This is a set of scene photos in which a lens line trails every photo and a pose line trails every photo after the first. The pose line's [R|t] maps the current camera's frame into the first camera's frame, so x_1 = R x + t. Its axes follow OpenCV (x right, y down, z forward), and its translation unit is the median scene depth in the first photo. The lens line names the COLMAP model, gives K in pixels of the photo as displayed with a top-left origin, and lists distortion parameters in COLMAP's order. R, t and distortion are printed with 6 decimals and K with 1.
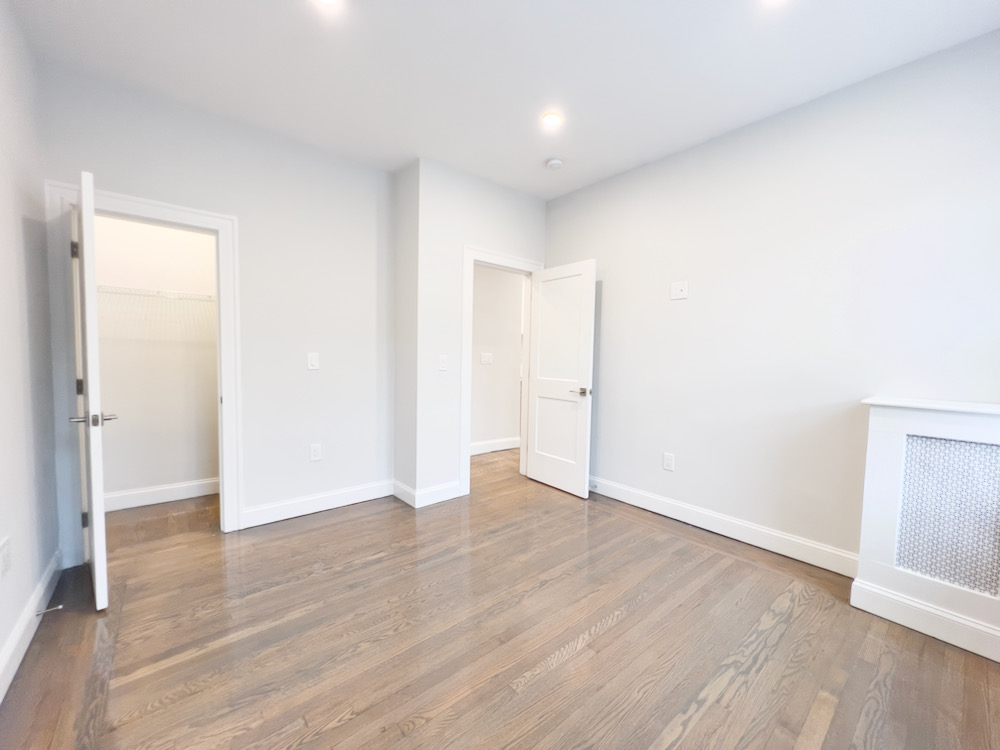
lens RADIAL K [[401.9, 0, 501.0], [0, 401.9, 373.0], [0, 0, 1]] dist [0.001147, 0.000748]
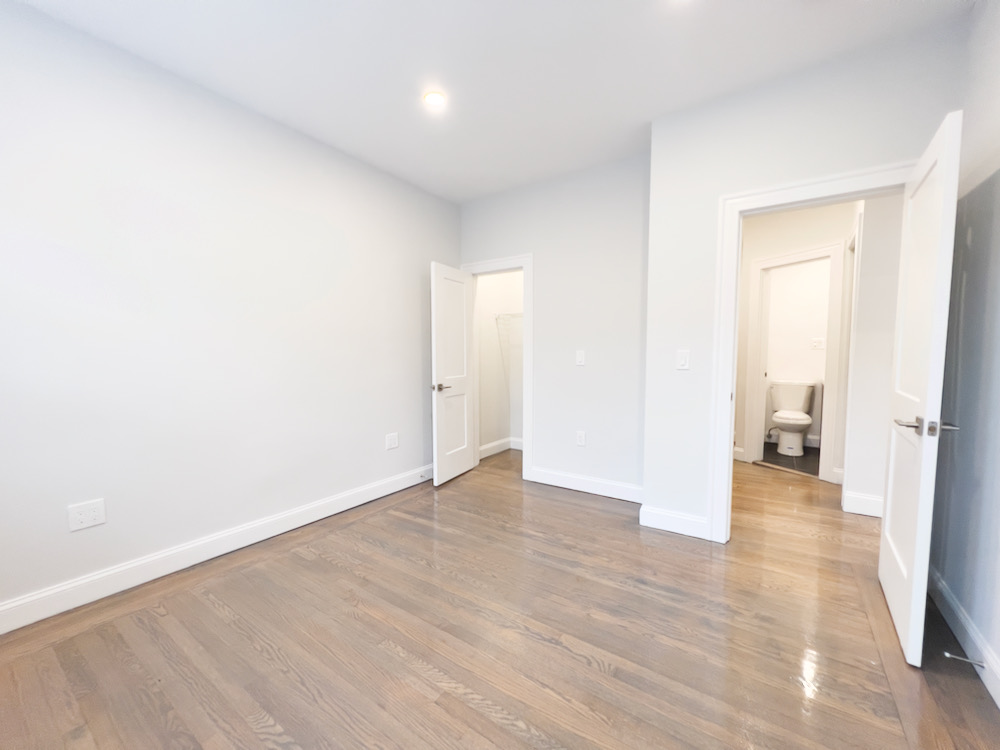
lens RADIAL K [[401.9, 0, 500.6], [0, 401.9, 375.3], [0, 0, 1]] dist [0.001147, 0.000748]
pose [[0.260215, 0.038105, -0.964799, 0.789561], [-0.033369, 0.998979, 0.030456, -0.010312], [0.964974, 0.024269, 0.261220, 0.670331]]
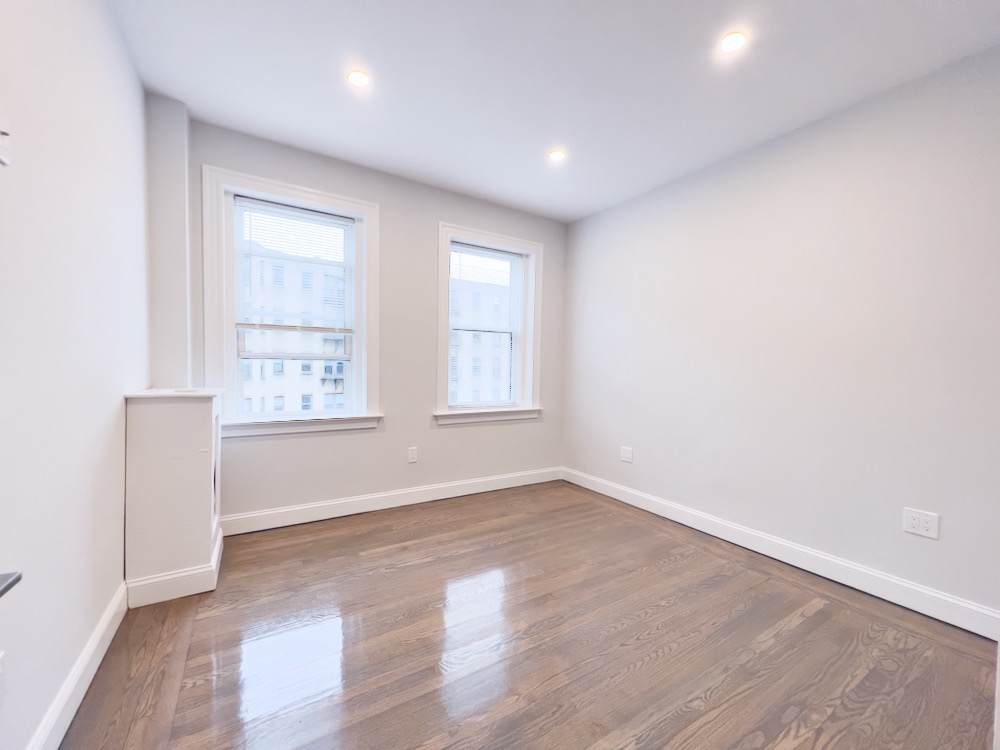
lens RADIAL K [[401.9, 0, 500.4], [0, 401.9, 380.4], [0, 0, 1]] dist [0.001147, 0.000748]
pose [[-0.989805, -0.035859, 0.137838, 0.006031], [-0.025561, 0.996798, 0.075766, -0.060592], [-0.140114, 0.071471, -0.987553, 1.700846]]
